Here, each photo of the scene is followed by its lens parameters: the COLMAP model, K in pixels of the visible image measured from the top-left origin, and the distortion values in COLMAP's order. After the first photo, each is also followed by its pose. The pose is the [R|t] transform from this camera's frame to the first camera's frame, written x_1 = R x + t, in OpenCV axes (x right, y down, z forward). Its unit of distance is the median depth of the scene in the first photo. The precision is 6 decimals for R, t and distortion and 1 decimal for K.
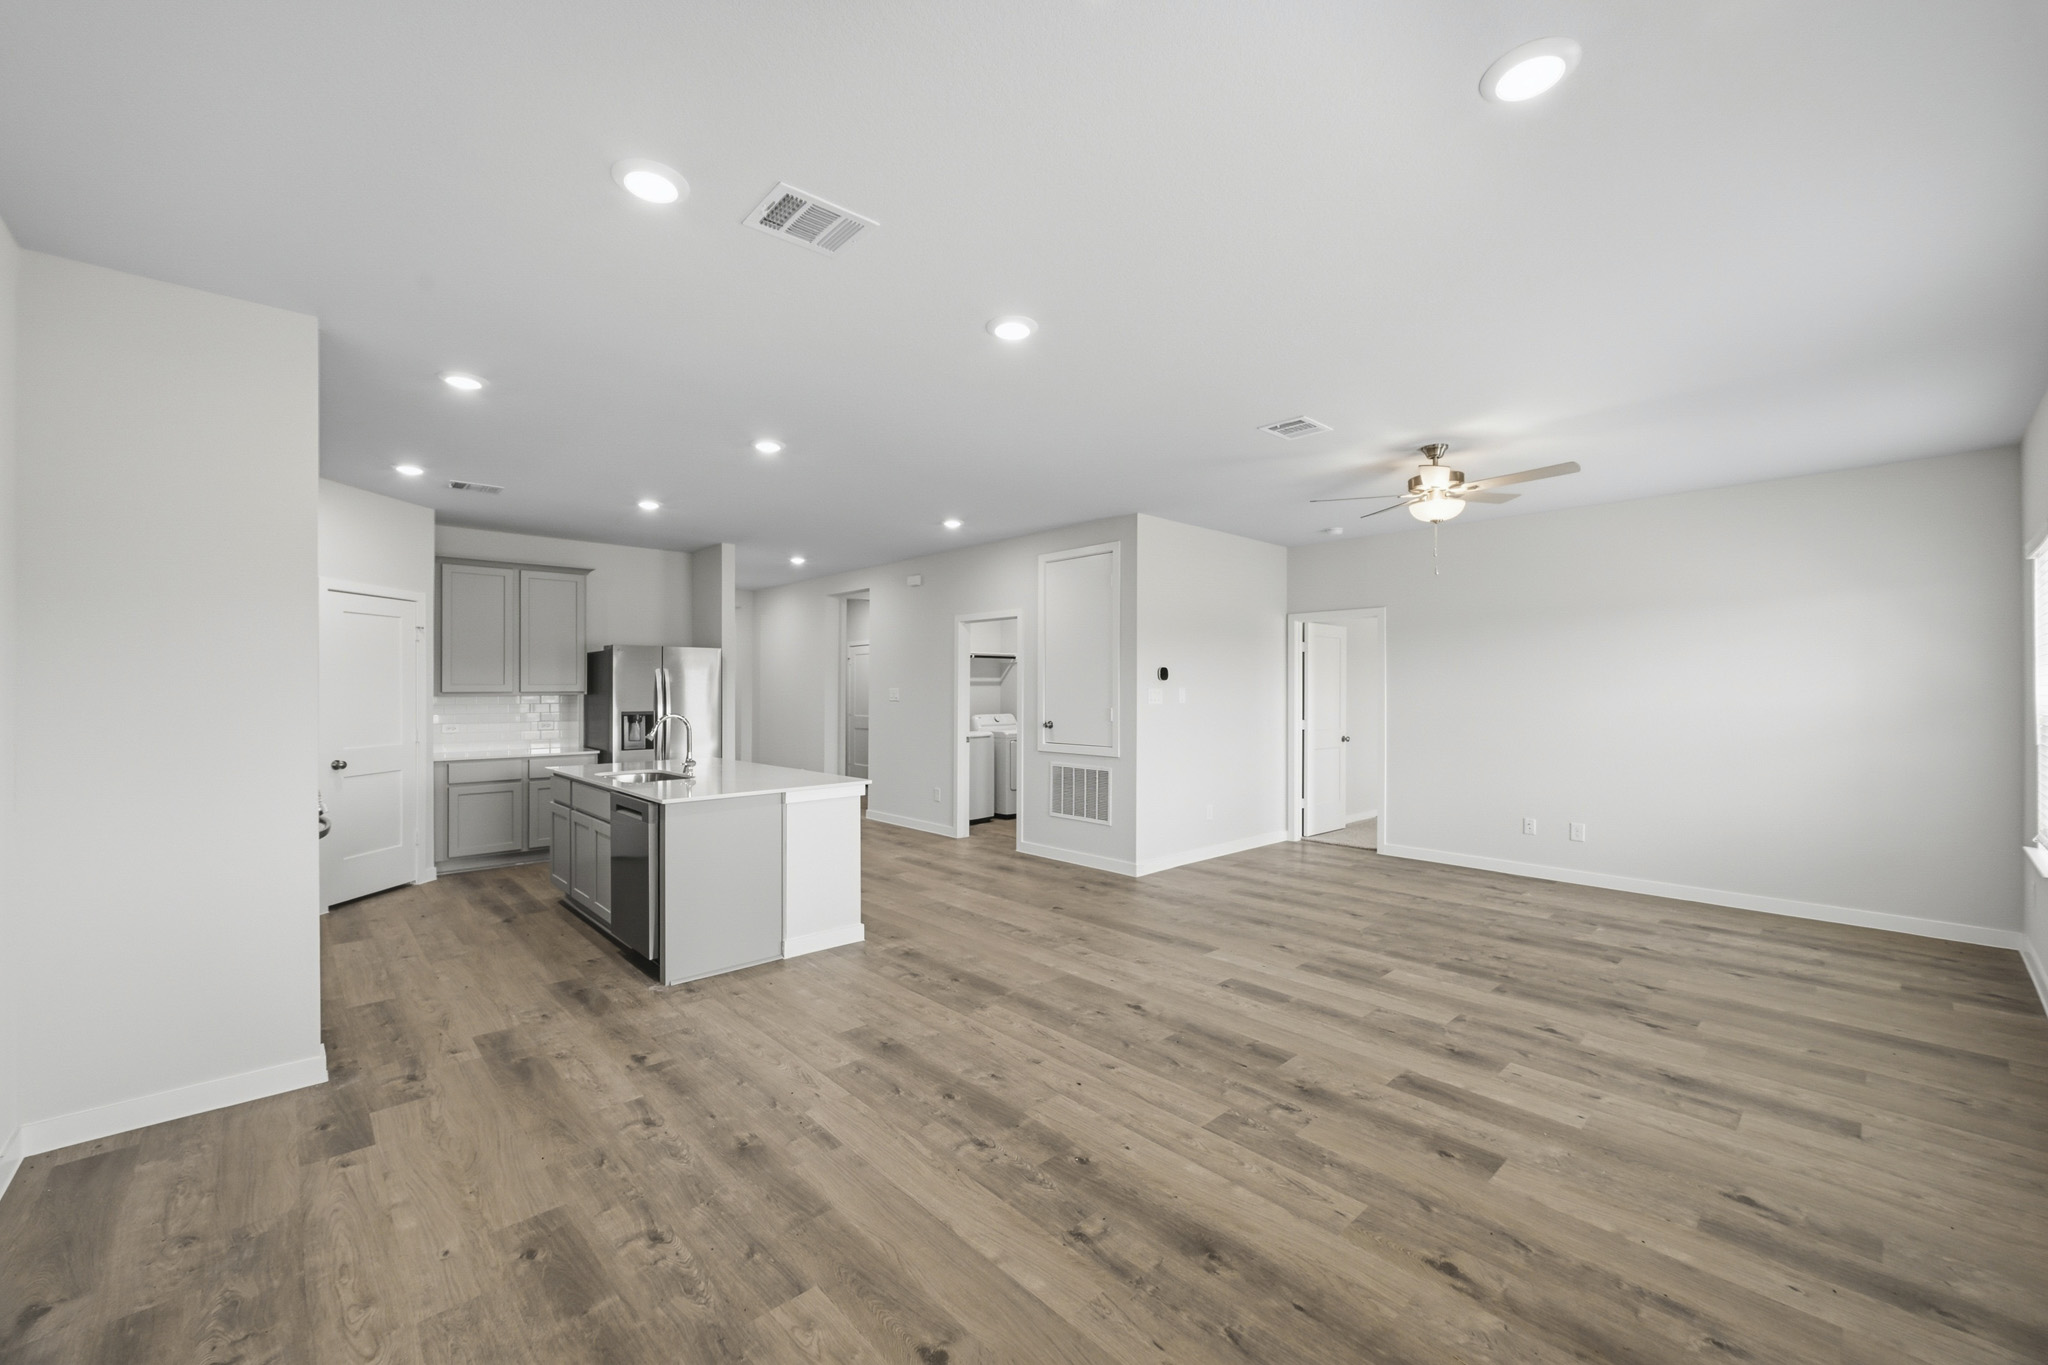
lens RADIAL K [[807.8, 0, 1025.3], [0, 807.8, 681.8], [0, 0, 1]] dist [-0.000194, 0.000341]
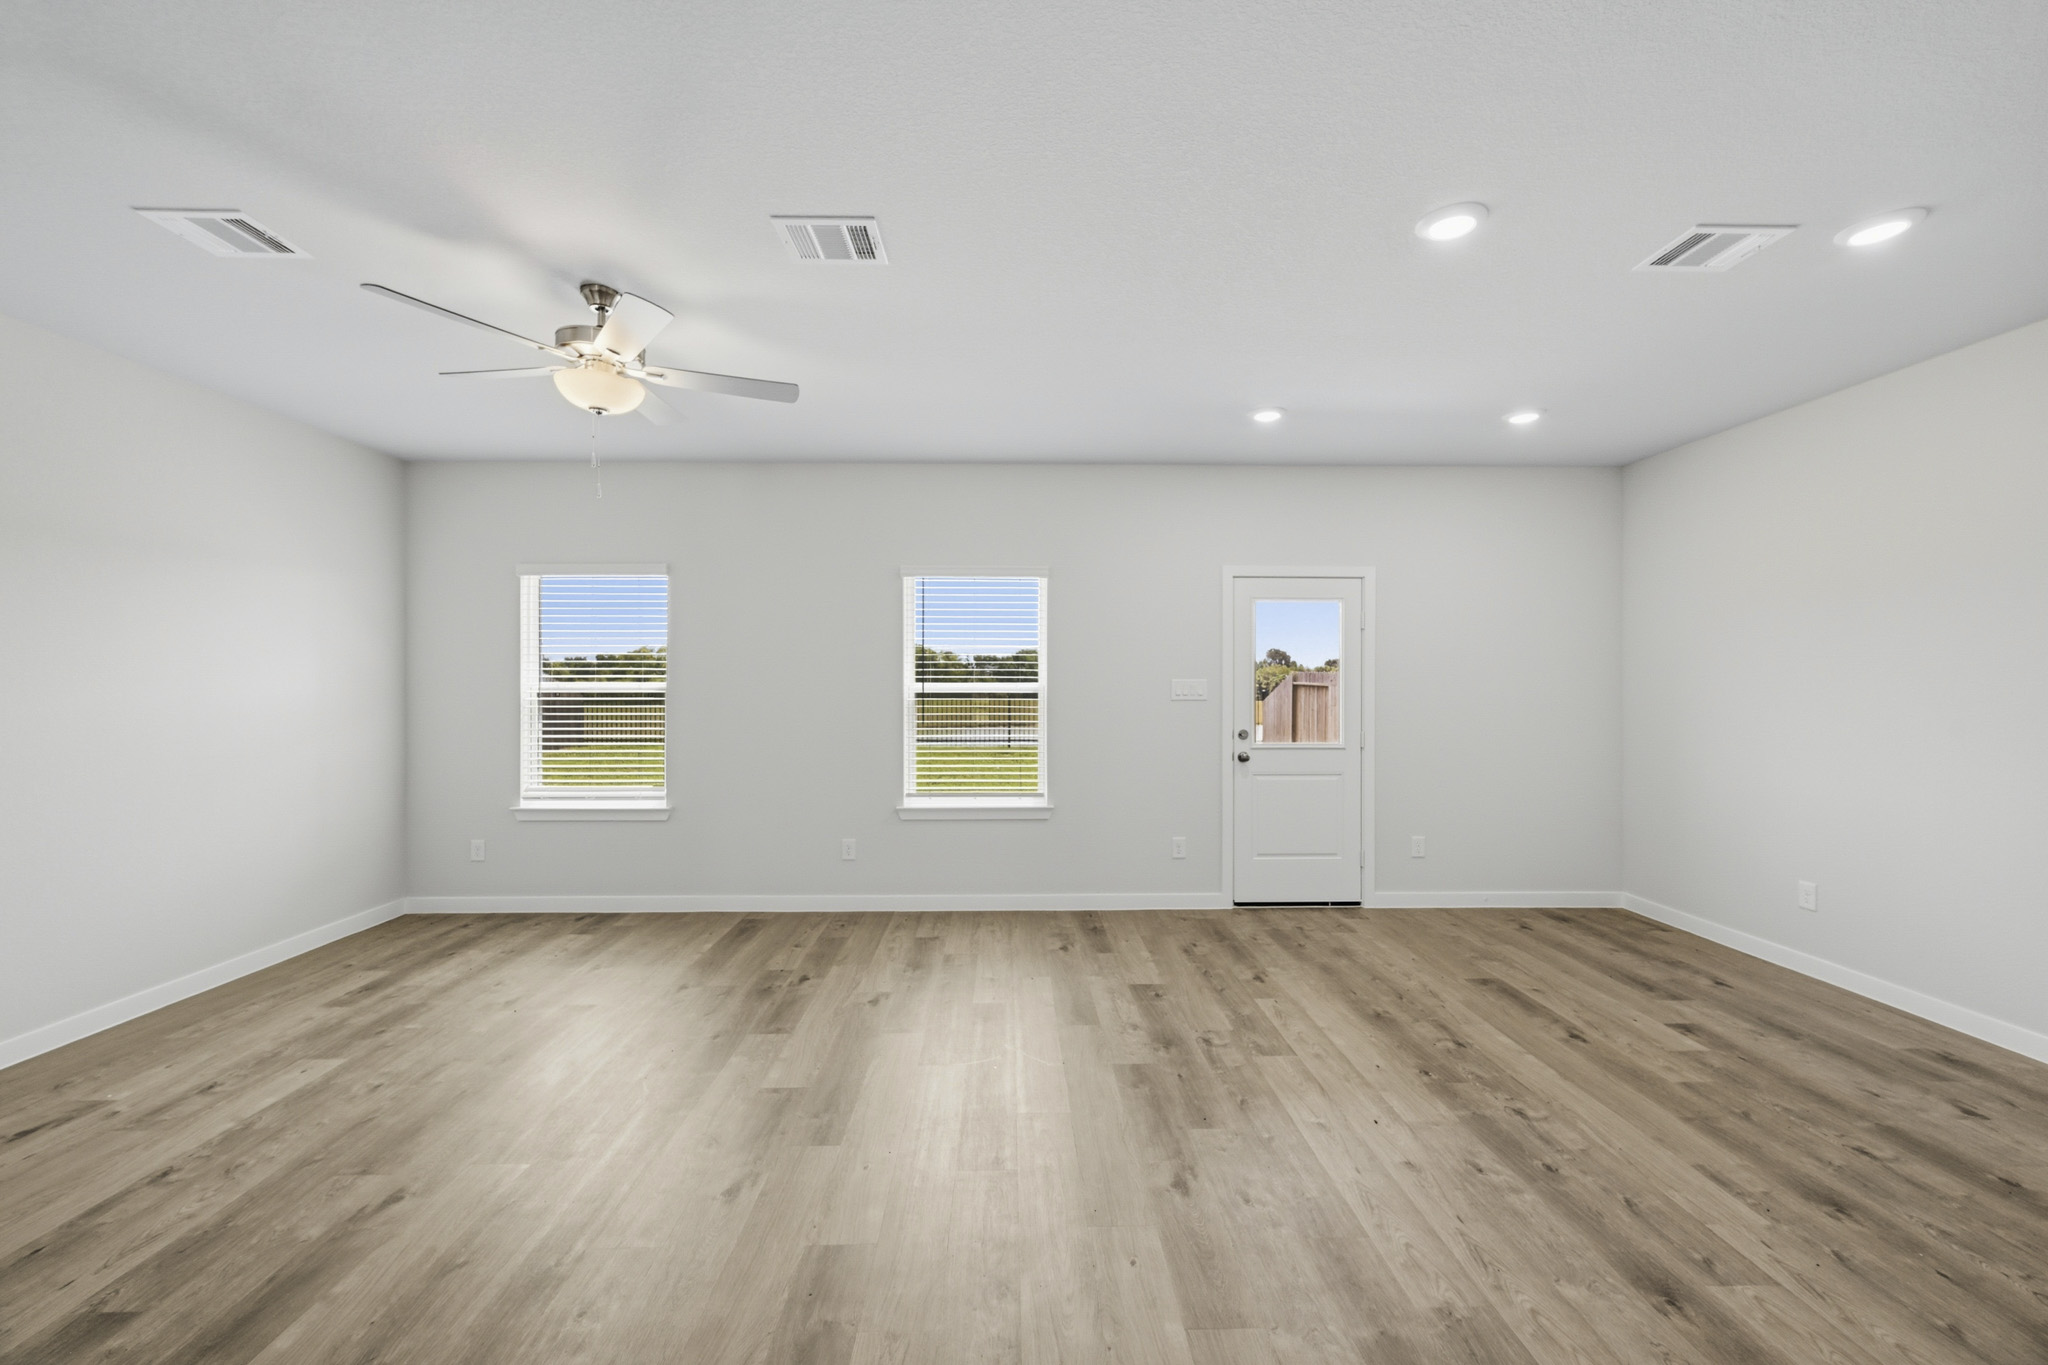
lens RADIAL K [[807.8, 0, 1025.3], [0, 807.8, 681.8], [0, 0, 1]] dist [-0.000194, 0.000341]
pose [[-0.747477, 0.000050, 0.664287, -0.225187], [-0.005640, 0.999963, -0.006422, 0.018724], [-0.664263, -0.008546, -0.747450, 1.833568]]
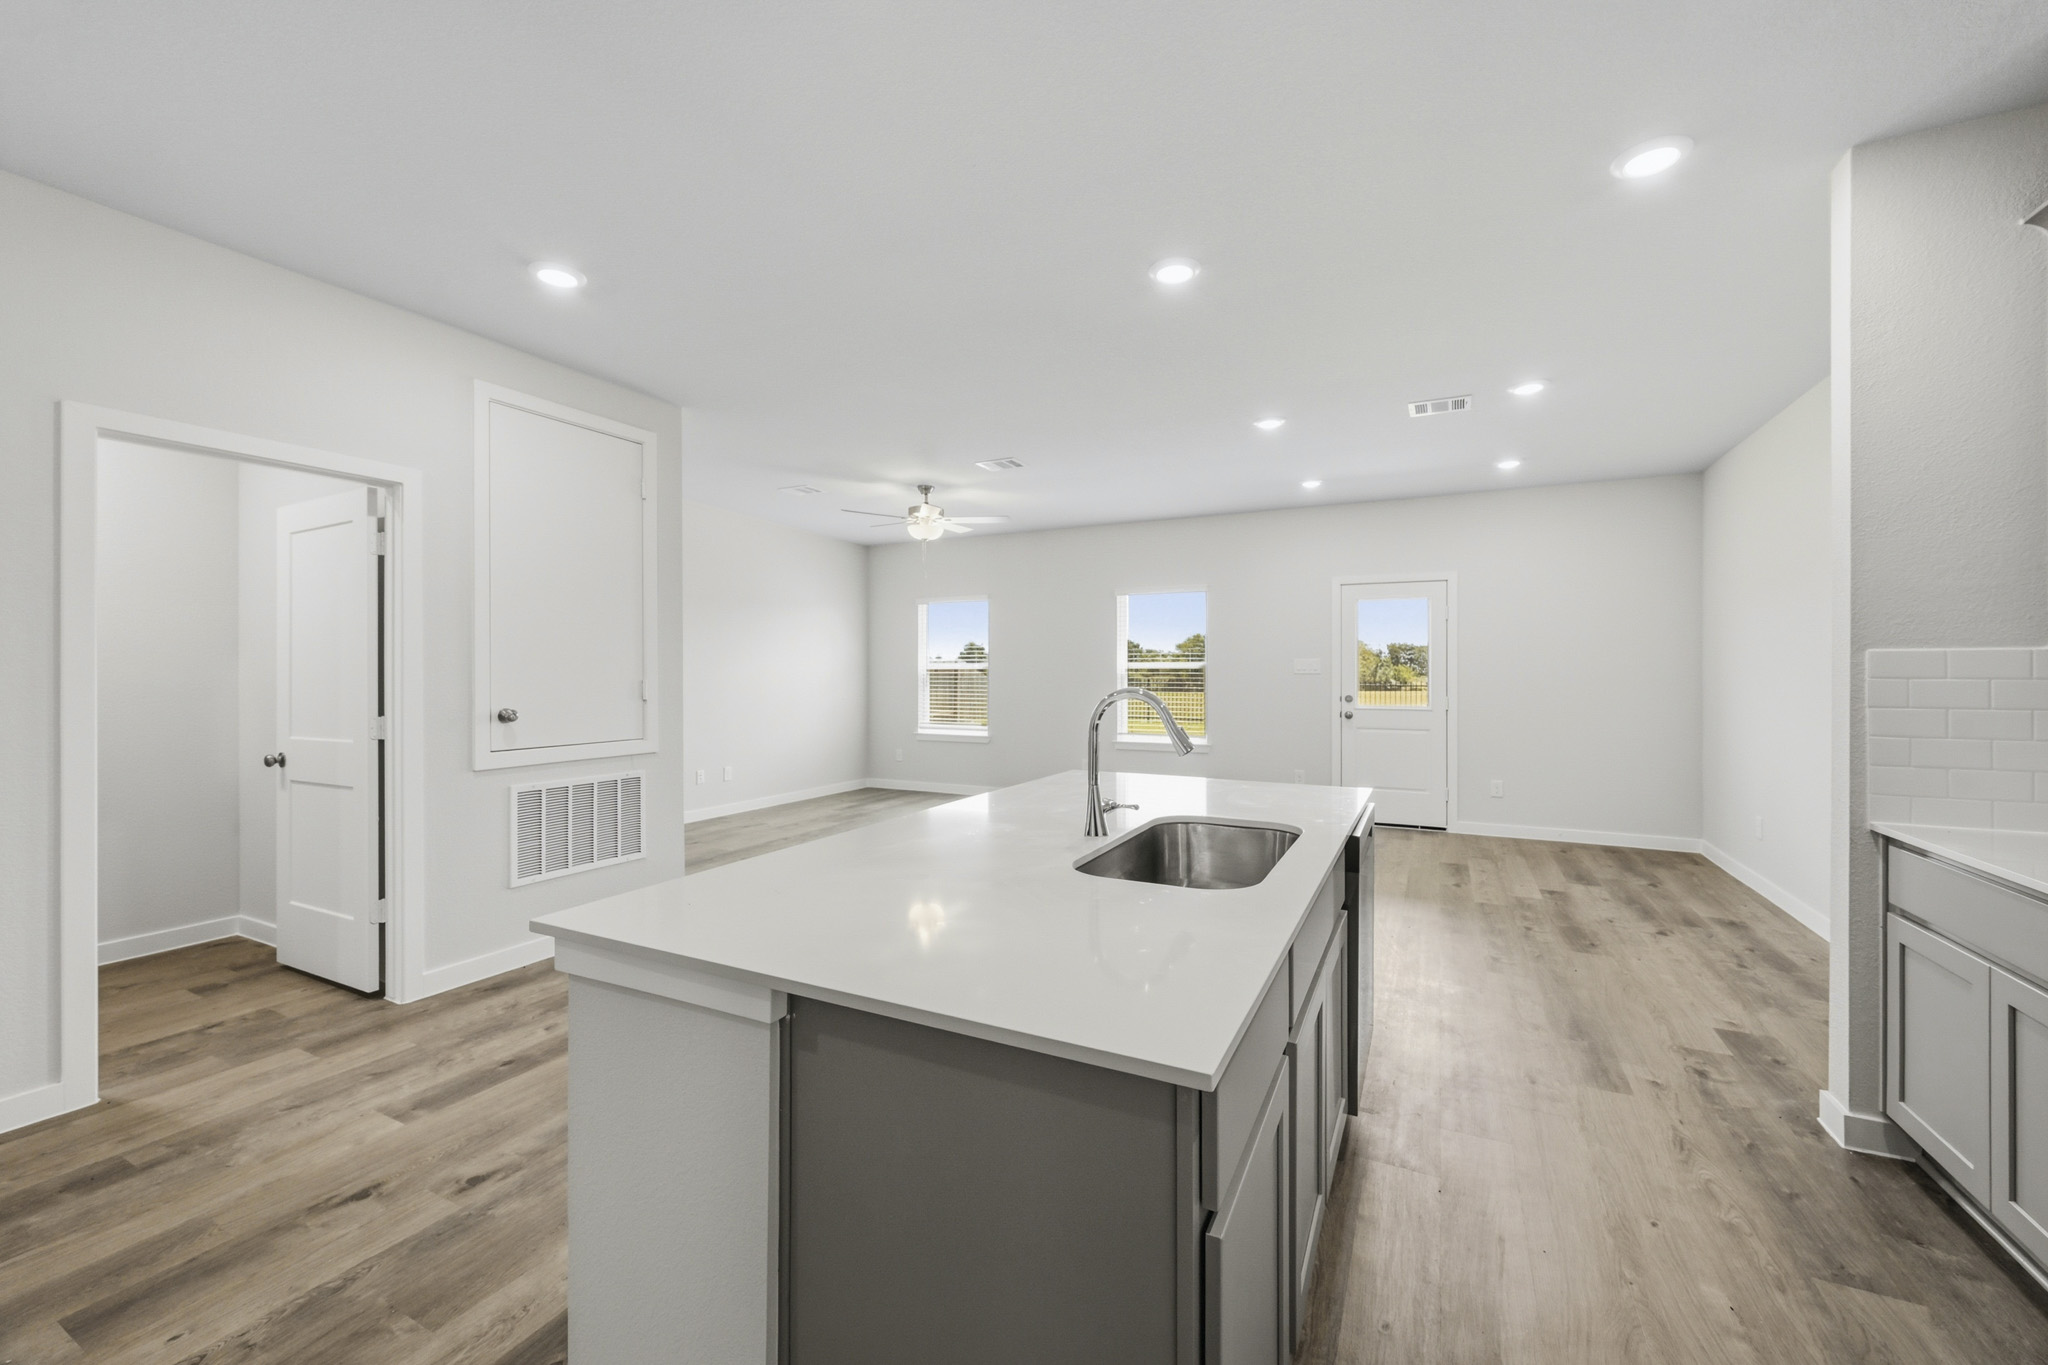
lens RADIAL K [[813.7, 0, 1024.5], [0, 813.7, 667.5], [0, 0, 1]] dist [0.000365, -0.000015]
pose [[-0.343629, 0.006450, 0.939083, -1.305726], [-0.007397, 0.999927, -0.009575, 0.054650], [-0.939076, -0.010237, -0.343557, 1.949122]]
